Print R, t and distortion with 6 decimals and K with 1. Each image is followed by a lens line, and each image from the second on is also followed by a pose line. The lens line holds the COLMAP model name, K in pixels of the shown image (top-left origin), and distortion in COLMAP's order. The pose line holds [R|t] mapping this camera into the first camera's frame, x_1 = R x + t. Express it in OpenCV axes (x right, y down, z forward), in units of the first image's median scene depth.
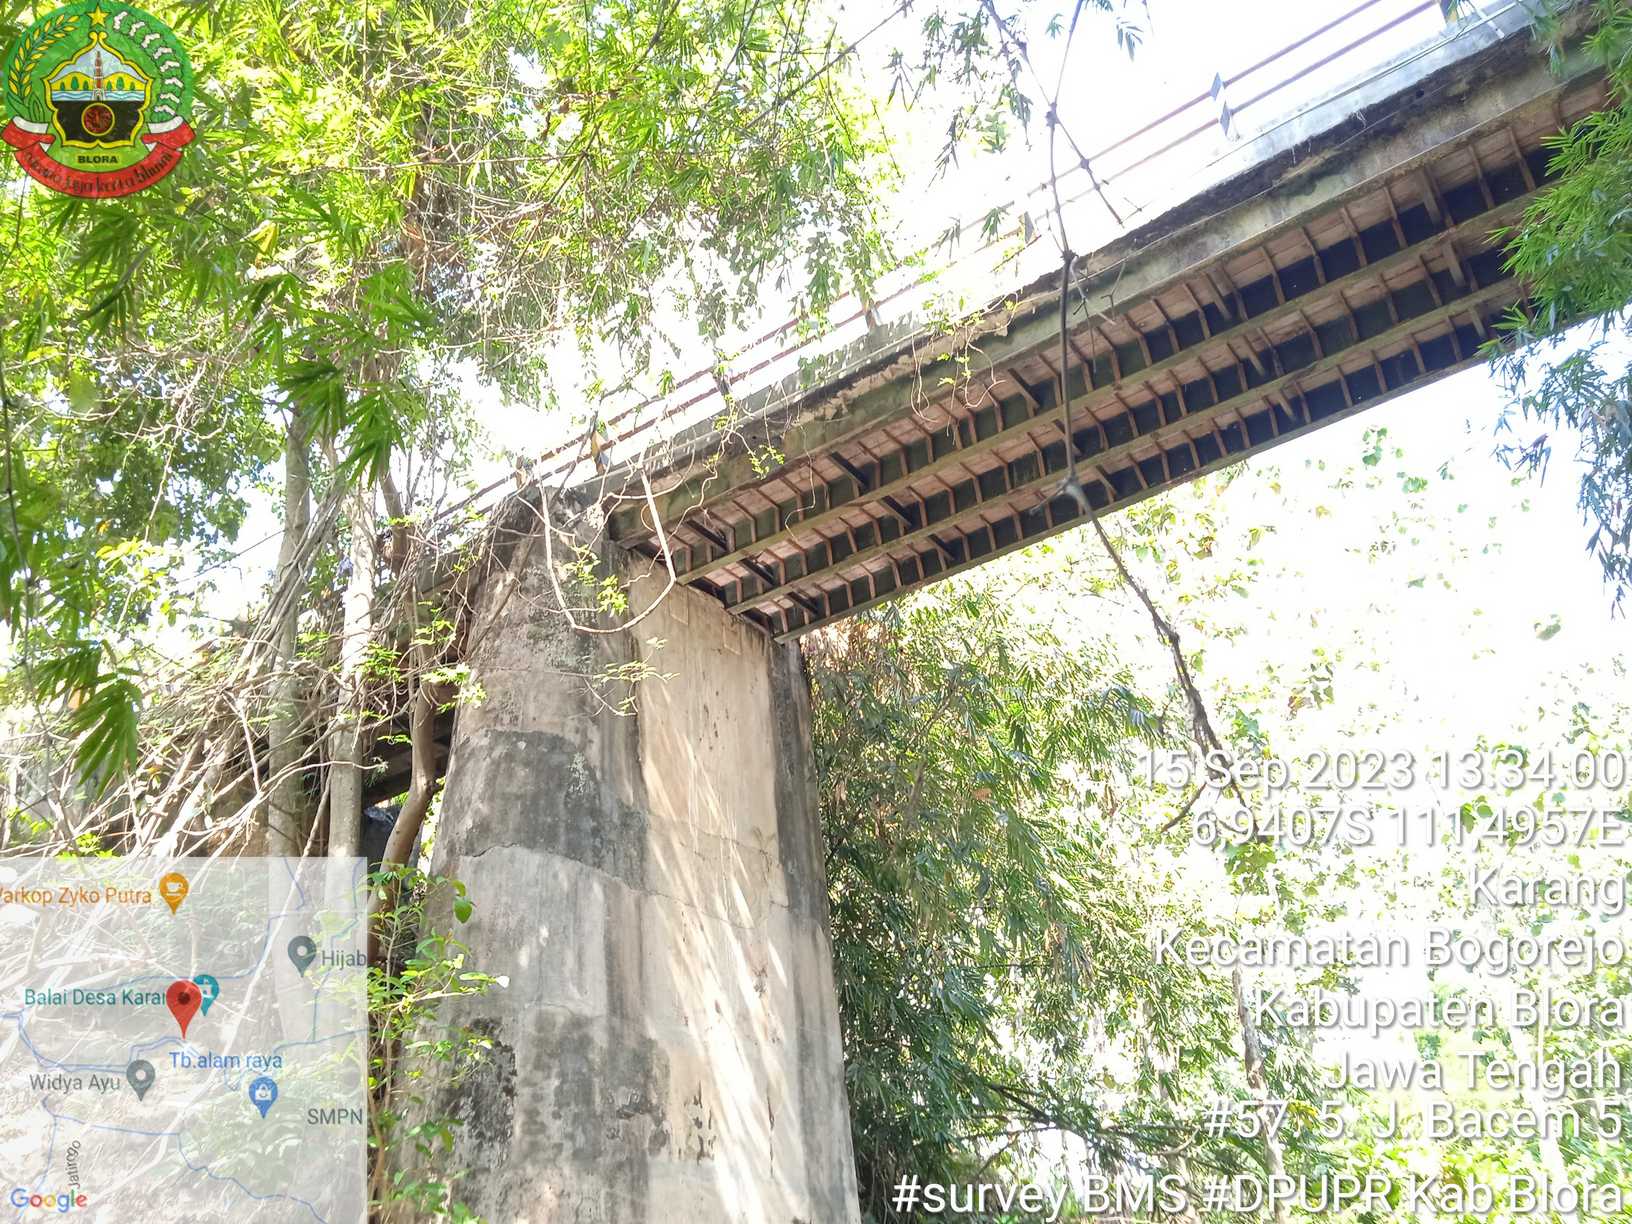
lens RADIAL K [[1327.2, 0, 822.8], [0, 1327.2, 602.2], [0, 0, 1]] dist [0.057576, -0.052568]
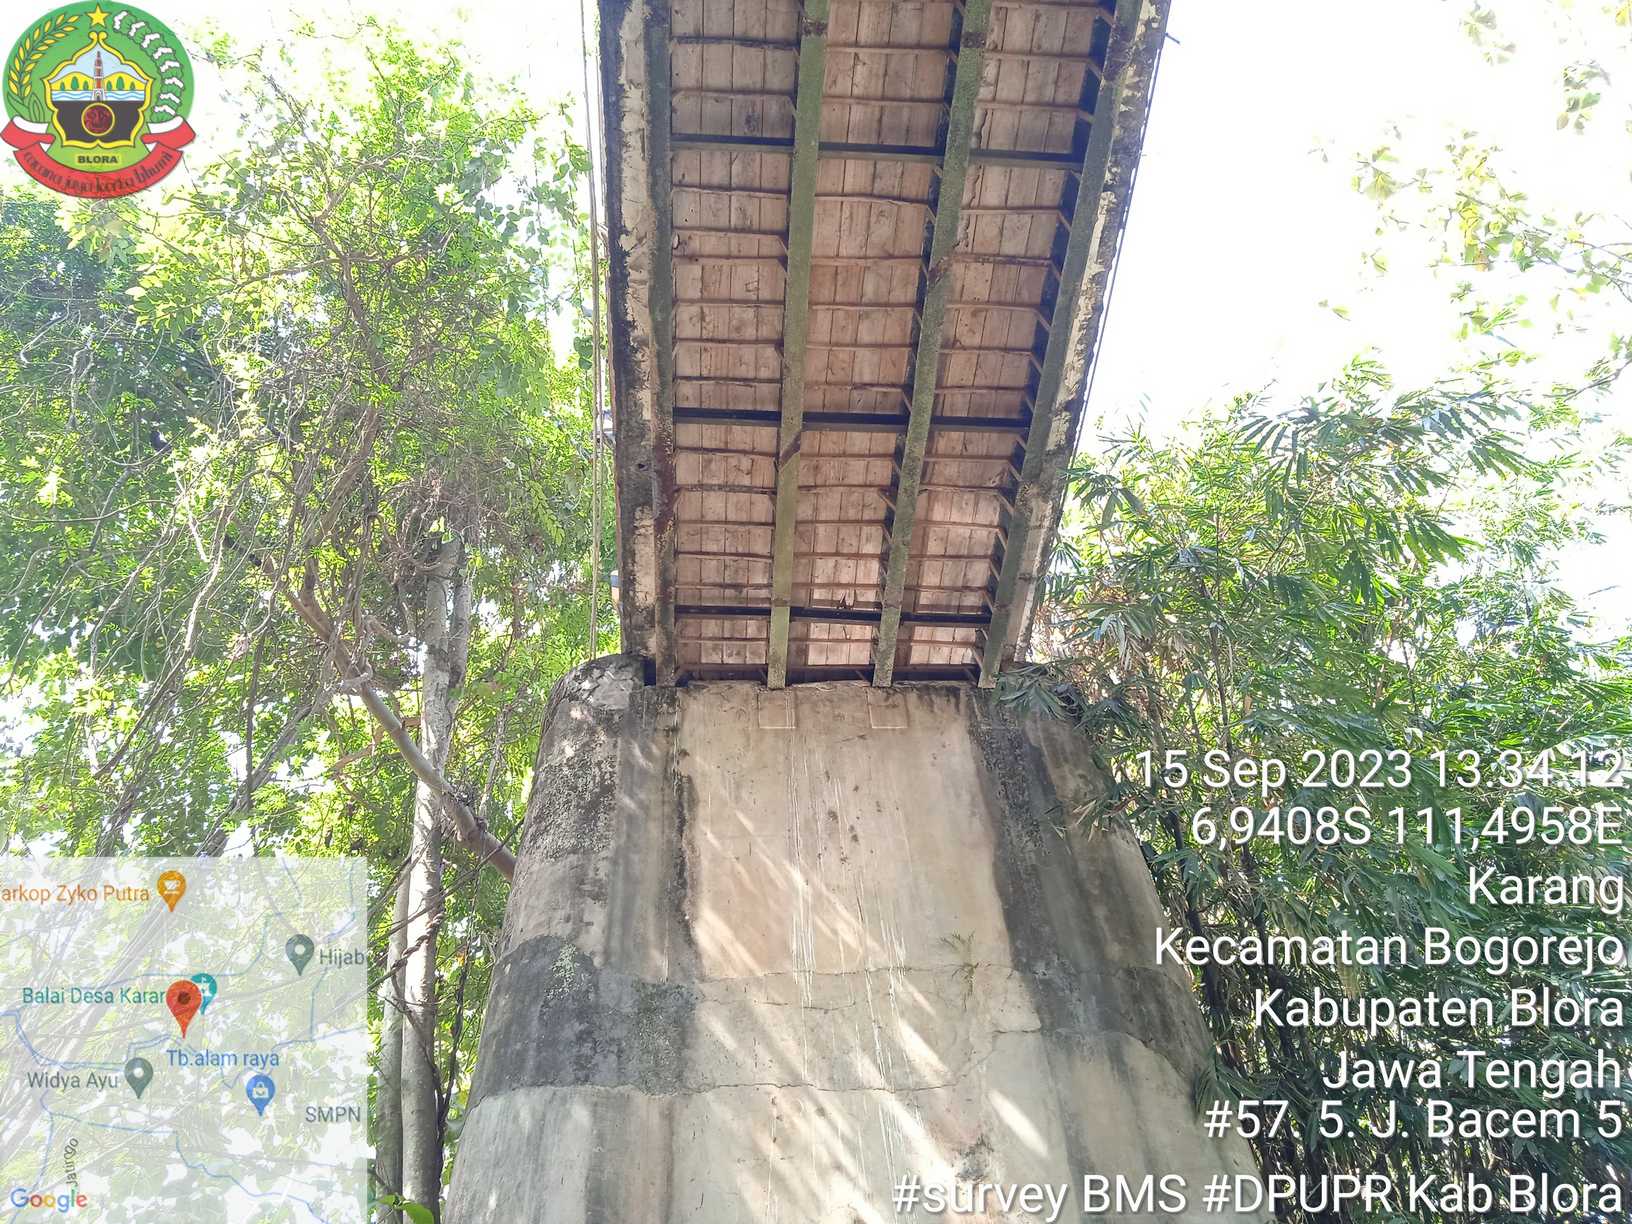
lens RADIAL K [[1327.2, 0, 822.8], [0, 1327.2, 602.2], [0, 0, 1]] dist [0.057576, -0.052568]
pose [[0.642338, -0.583344, -0.497102, 0.356034], [0.425234, 0.810871, -0.402075, 0.296579], [0.637634, 0.046883, 0.768911, 0.491460]]
